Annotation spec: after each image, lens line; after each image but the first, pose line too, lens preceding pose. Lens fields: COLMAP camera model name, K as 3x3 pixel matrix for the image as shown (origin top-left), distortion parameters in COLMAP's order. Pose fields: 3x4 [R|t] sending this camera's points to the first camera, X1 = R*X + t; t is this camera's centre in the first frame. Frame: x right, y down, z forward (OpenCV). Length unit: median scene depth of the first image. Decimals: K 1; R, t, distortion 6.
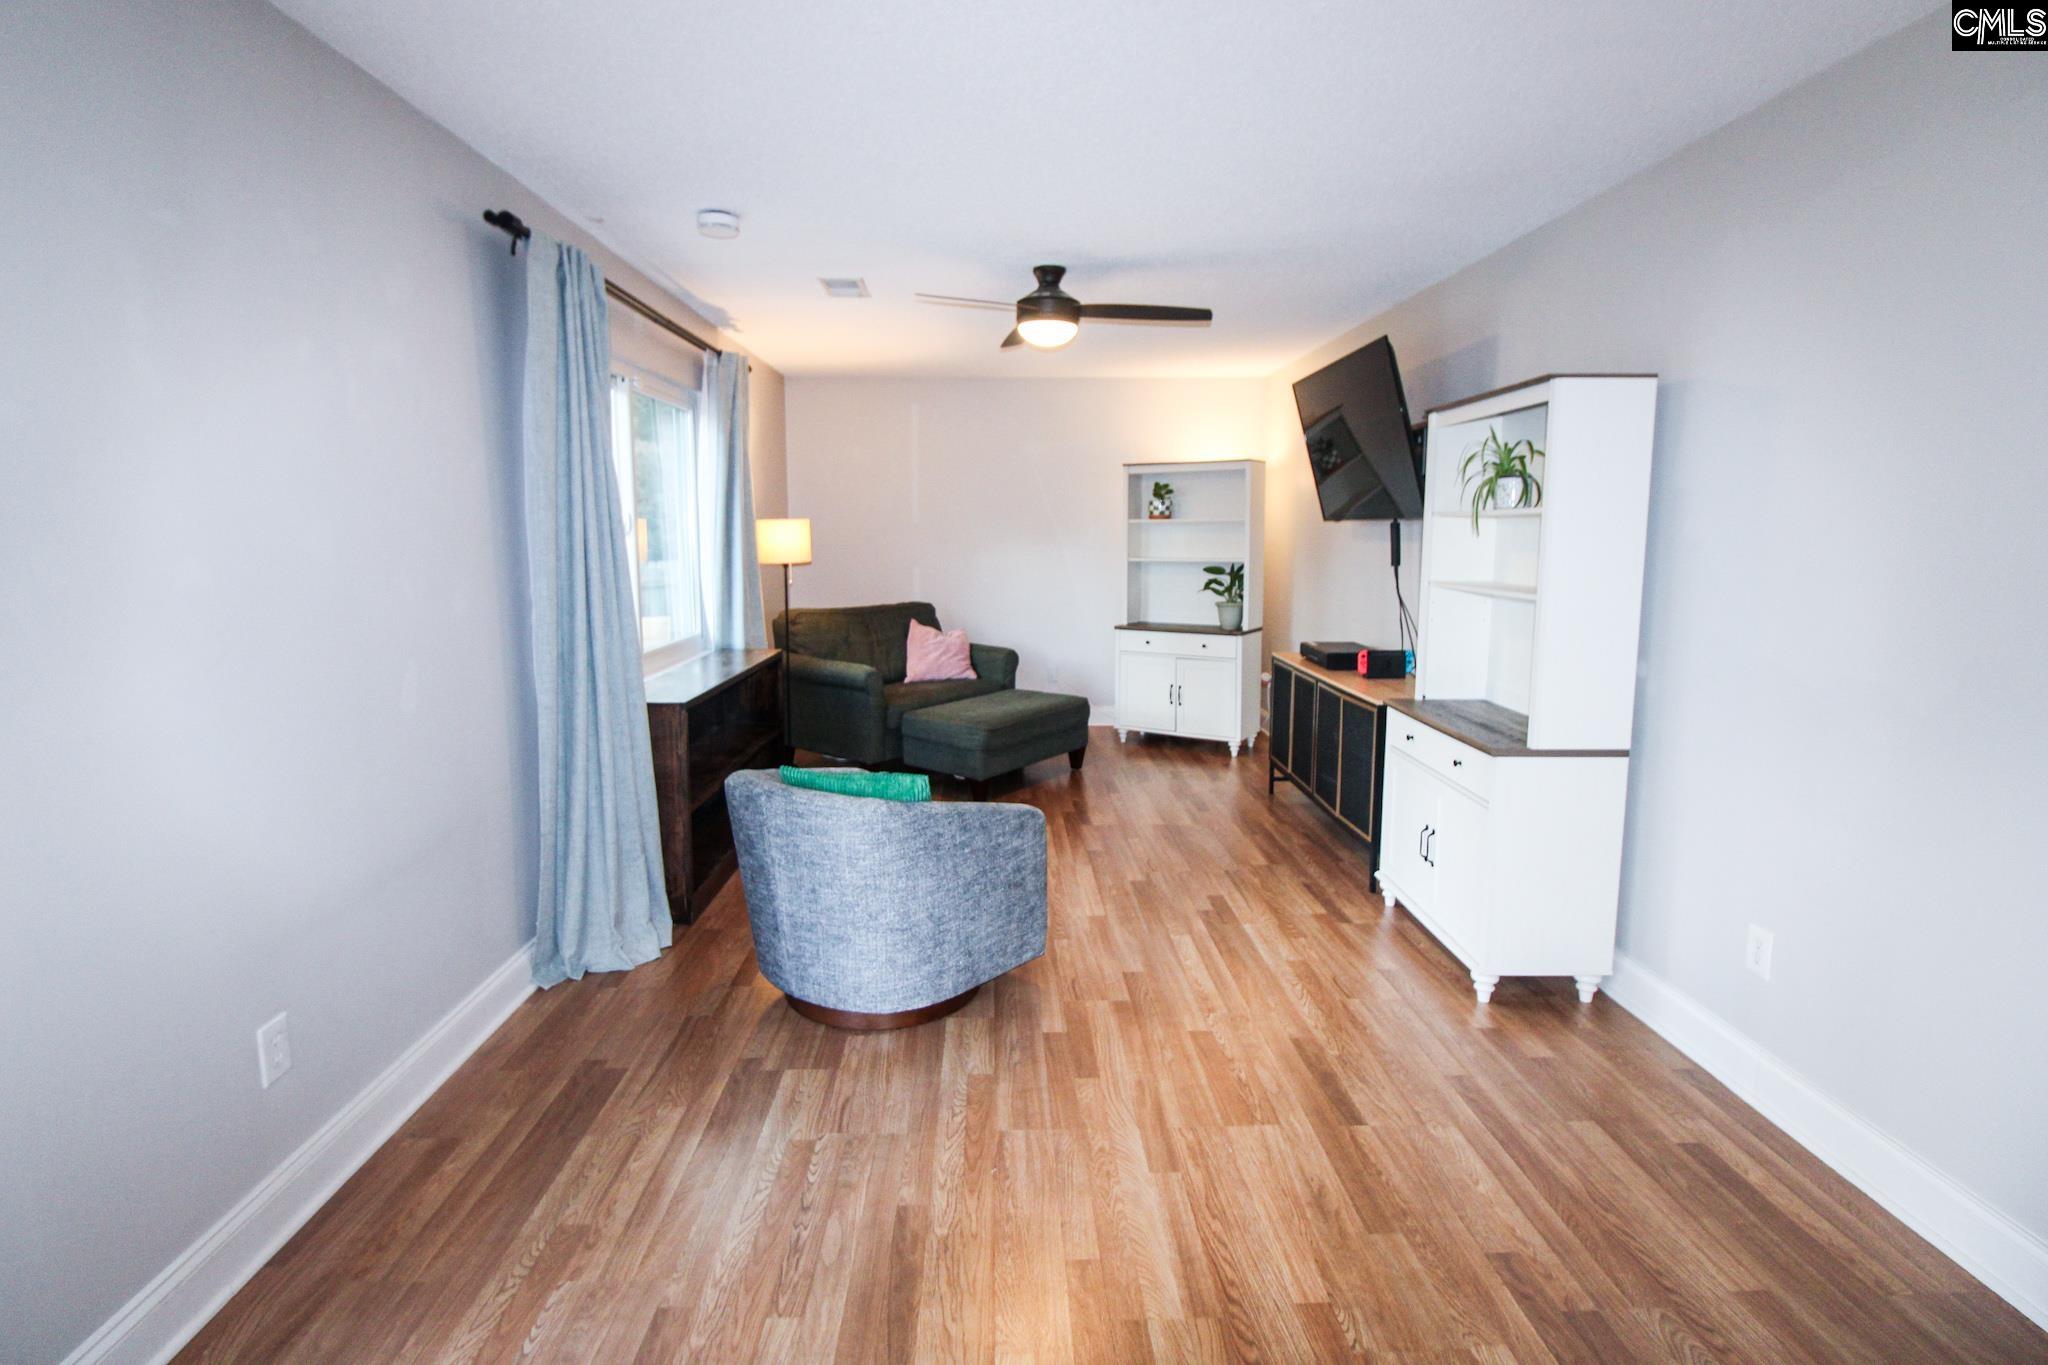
lens RADIAL K [[1030.3, 0, 1031.4], [0, 1030.3, 671.3], [0, 0, 1]] dist [0.017709, -0.025893]
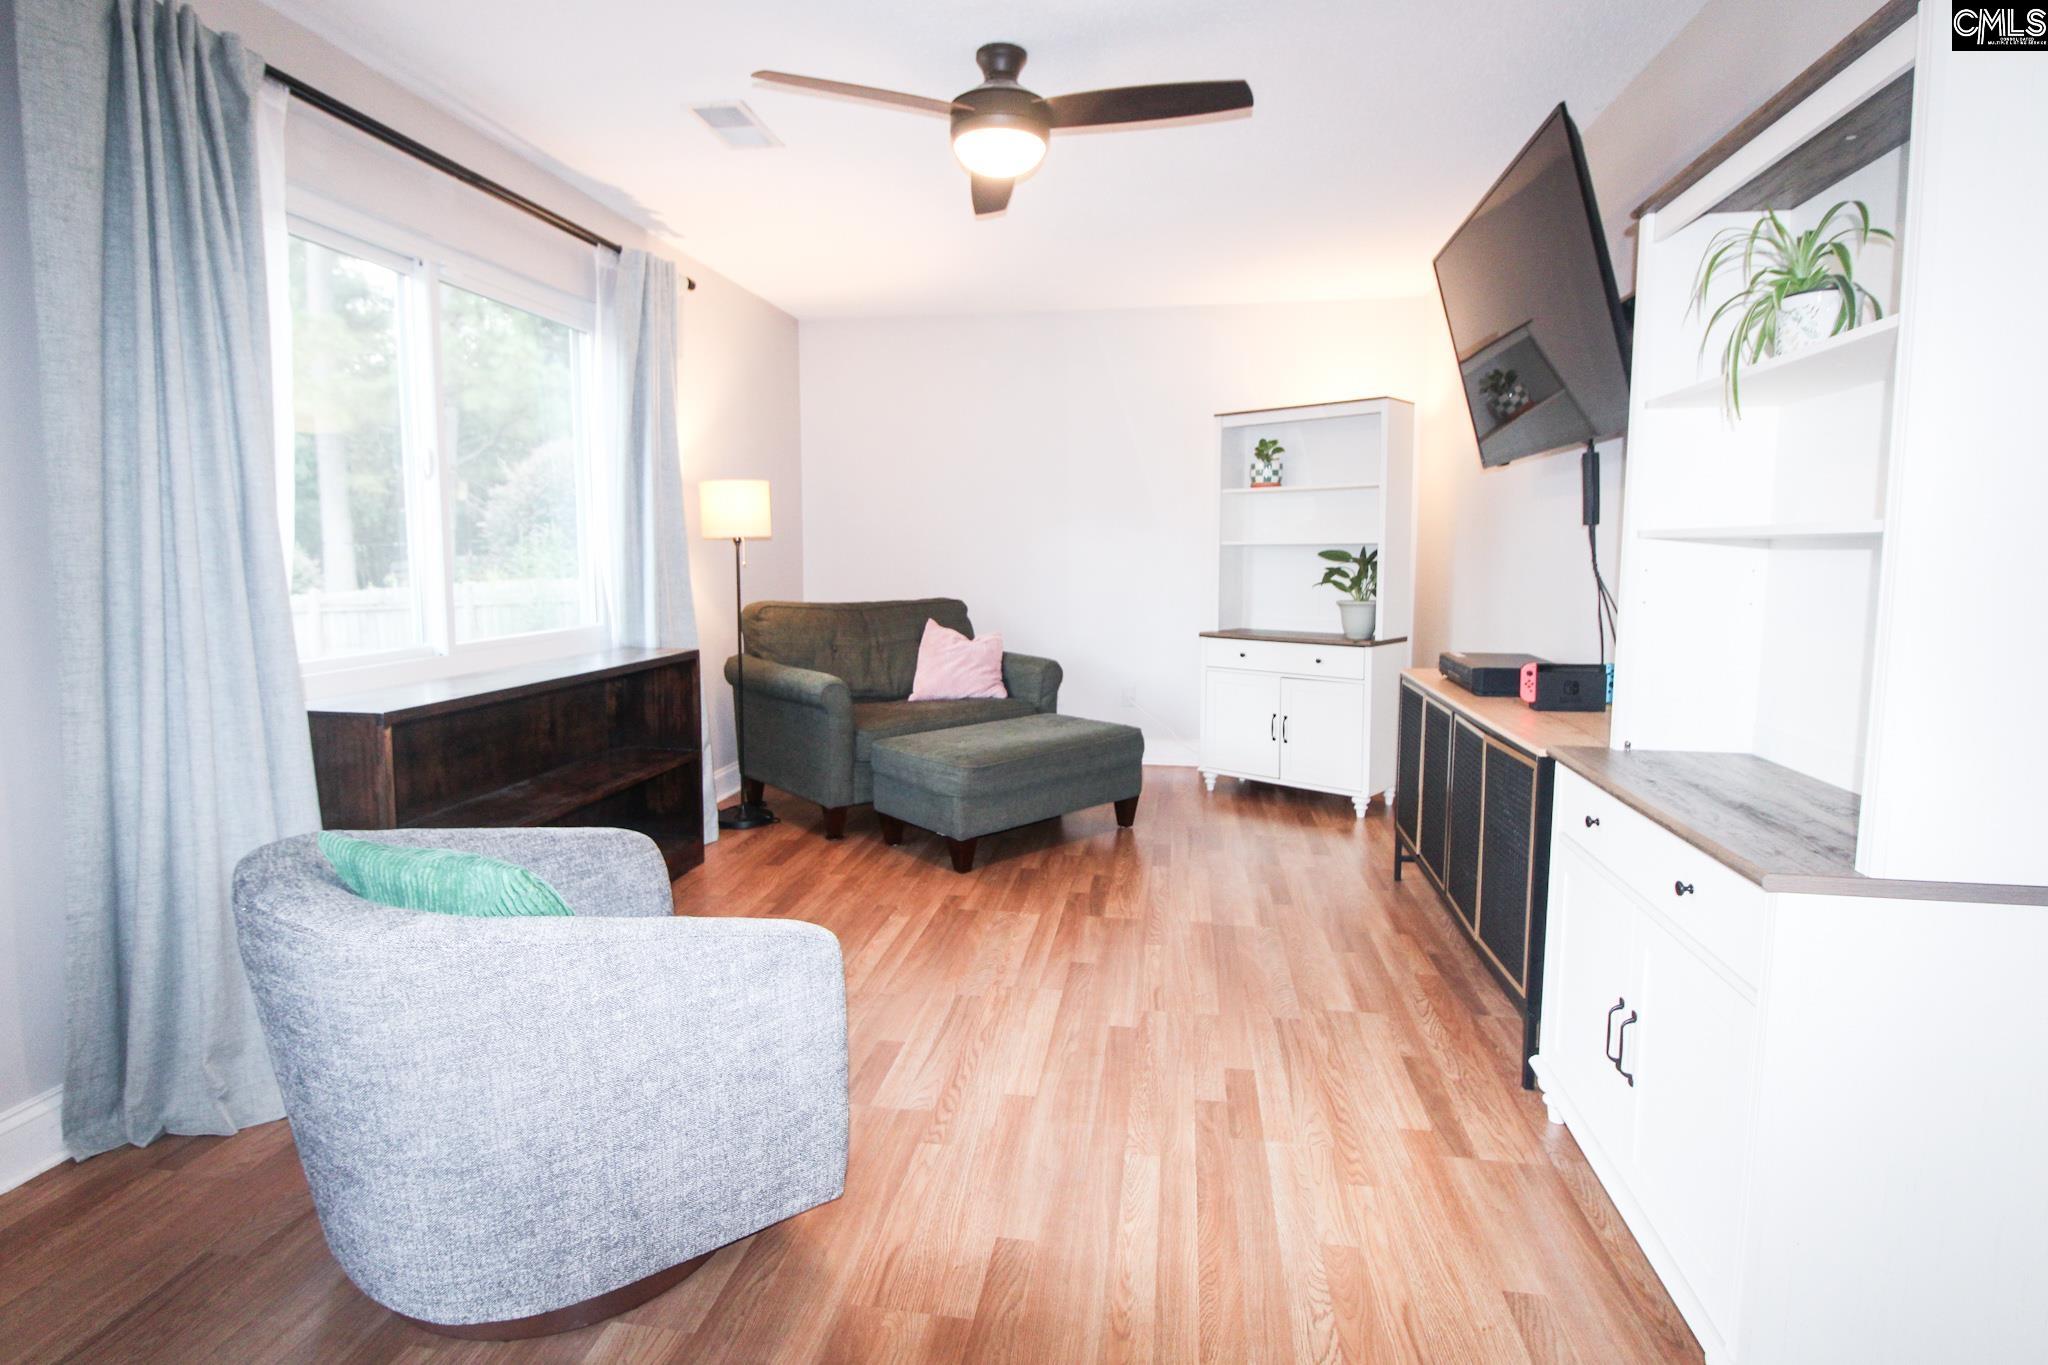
lens RADIAL K [[1062.4, 0, 1019.7], [0, 1062.4, 666.7], [0, 0, 1]] dist [-0.003756, -0.001967]
pose [[0.981116, 0.021442, -0.192226, 0.133856], [-0.027037, 0.999282, -0.026527, 0.005605], [0.191520, 0.031224, 0.980992, 0.301878]]
